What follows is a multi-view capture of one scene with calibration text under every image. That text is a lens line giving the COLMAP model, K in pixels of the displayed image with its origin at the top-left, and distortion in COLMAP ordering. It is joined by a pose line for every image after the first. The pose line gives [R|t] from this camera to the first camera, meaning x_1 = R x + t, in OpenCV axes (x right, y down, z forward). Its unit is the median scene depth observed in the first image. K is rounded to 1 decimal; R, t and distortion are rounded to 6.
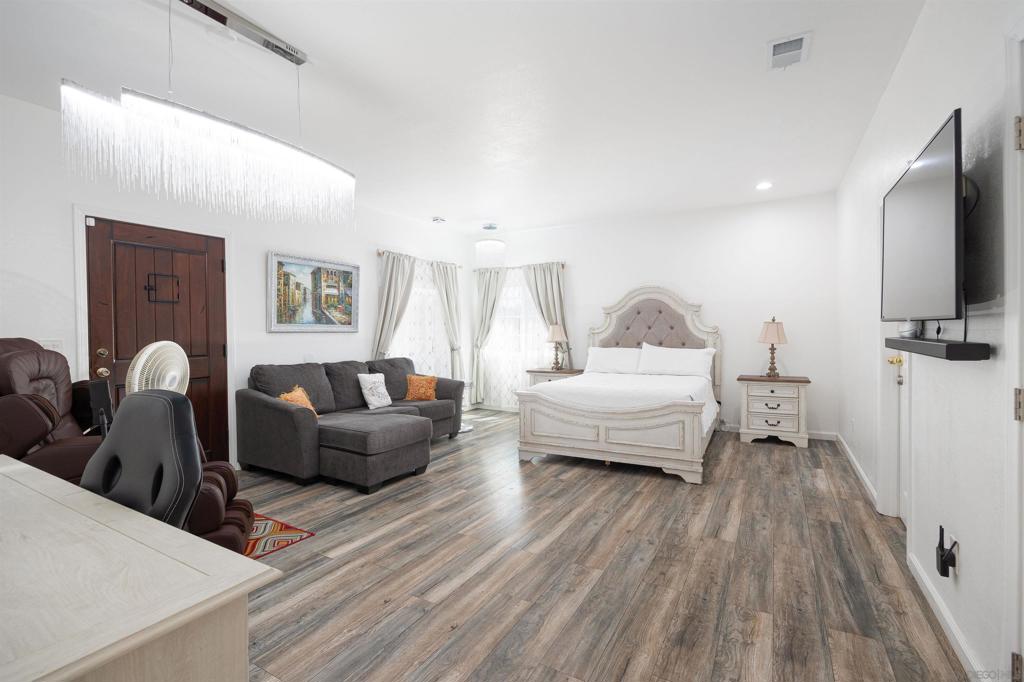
lens RADIAL K [[450.0, 0, 511.3], [0, 450.0, 336.4], [0, 0, 1]] dist [0.001775, -0.000095]
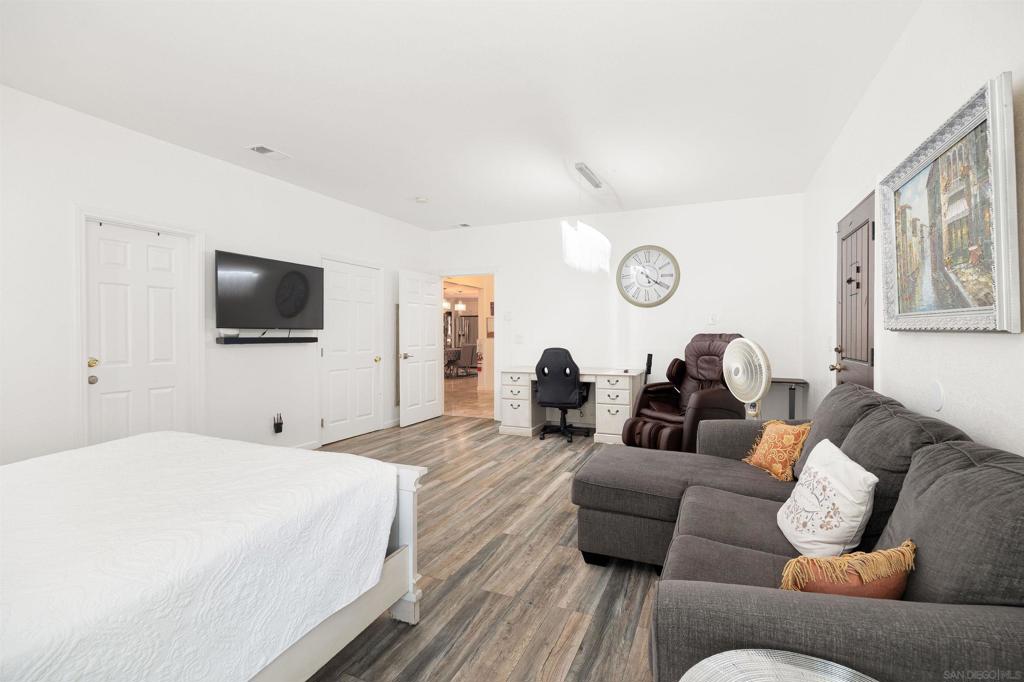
lens RADIAL K [[450.0, 0, 512.6], [0, 450.0, 333.7], [0, 0, 1]] dist [0.001775, -0.000095]
pose [[-0.995694, 0.011382, -0.091996, -0.060553], [0.009609, 0.999760, 0.019698, -0.030227], [0.092198, 0.018729, -0.995565, 2.320933]]
